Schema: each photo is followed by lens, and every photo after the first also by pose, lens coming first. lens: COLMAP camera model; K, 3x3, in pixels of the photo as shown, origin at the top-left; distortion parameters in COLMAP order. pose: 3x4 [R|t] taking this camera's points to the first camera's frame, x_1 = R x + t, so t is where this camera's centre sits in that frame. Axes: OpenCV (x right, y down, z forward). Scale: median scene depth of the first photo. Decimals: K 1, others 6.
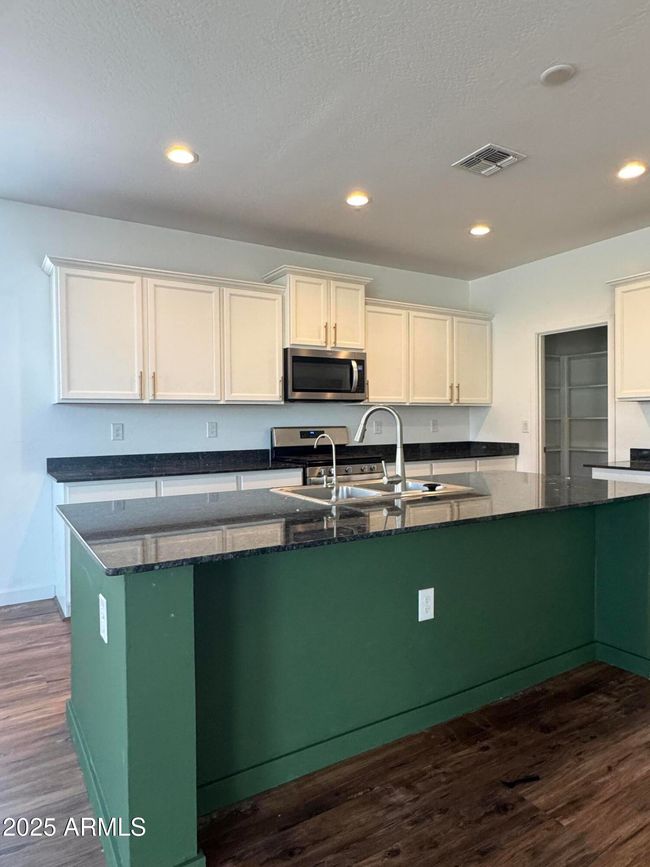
lens RADIAL K [[551.6, 0, 325.0], [0, 551.6, 433.5], [0, 0, 1]] dist [0.004965, -0.002942]
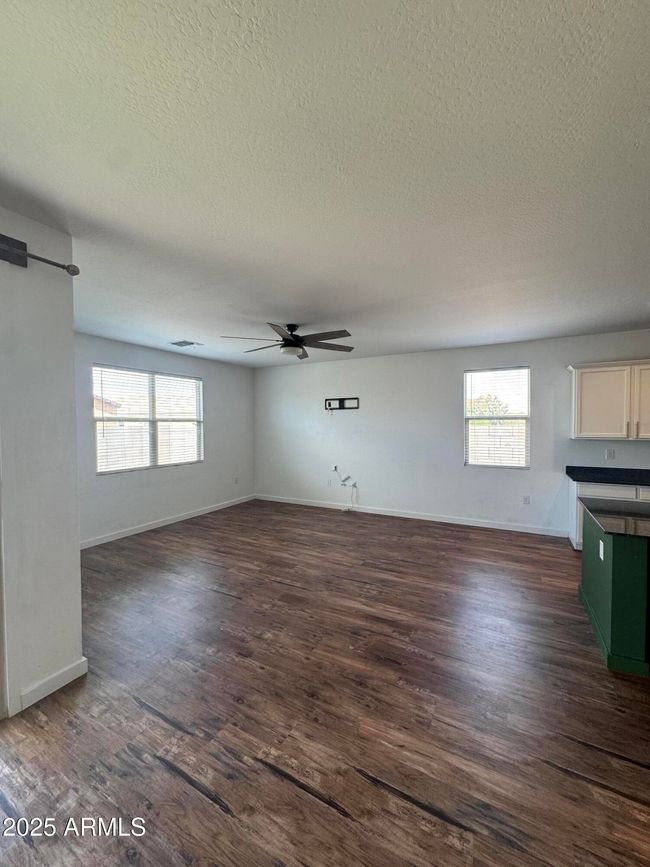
lens RADIAL K [[344.8, 0, 325.0], [0, 344.8, 433.5], [0, 0, 1]] dist [-0.000821, -0.000133]
pose [[0.498721, 0.029828, -0.866249, 0.128382], [-0.017357, 0.999551, 0.024425, -0.087090], [0.866589, 0.002855, 0.499014, -0.358622]]
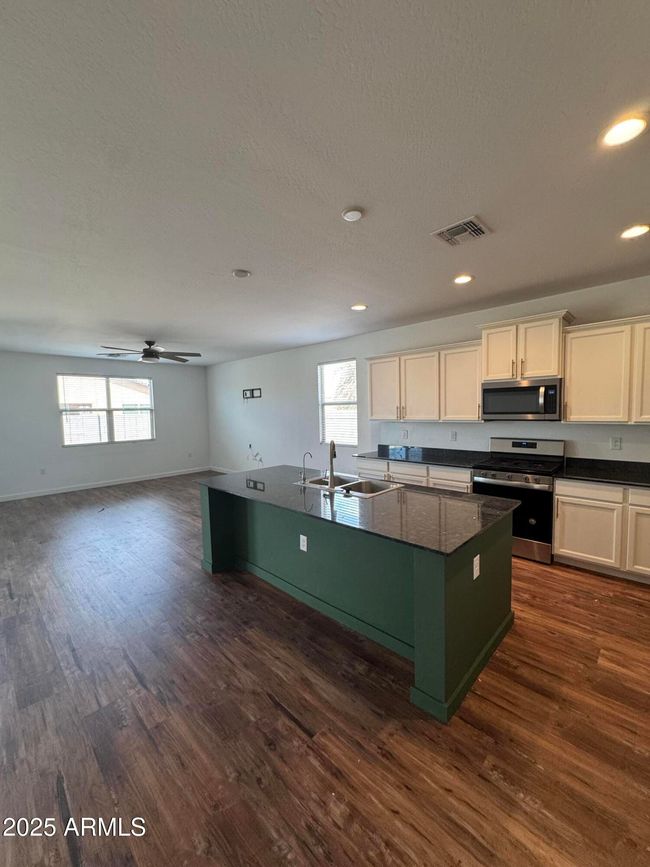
lens RADIAL K [[344.8, 0, 325.0], [0, 344.8, 433.5], [0, 0, 1]] dist [-0.000821, -0.000133]
pose [[0.244004, 0.072028, -0.967096, 0.811370], [-0.000018, 0.997238, 0.074269, -0.107125], [0.969774, -0.018105, 0.243331, 0.453782]]
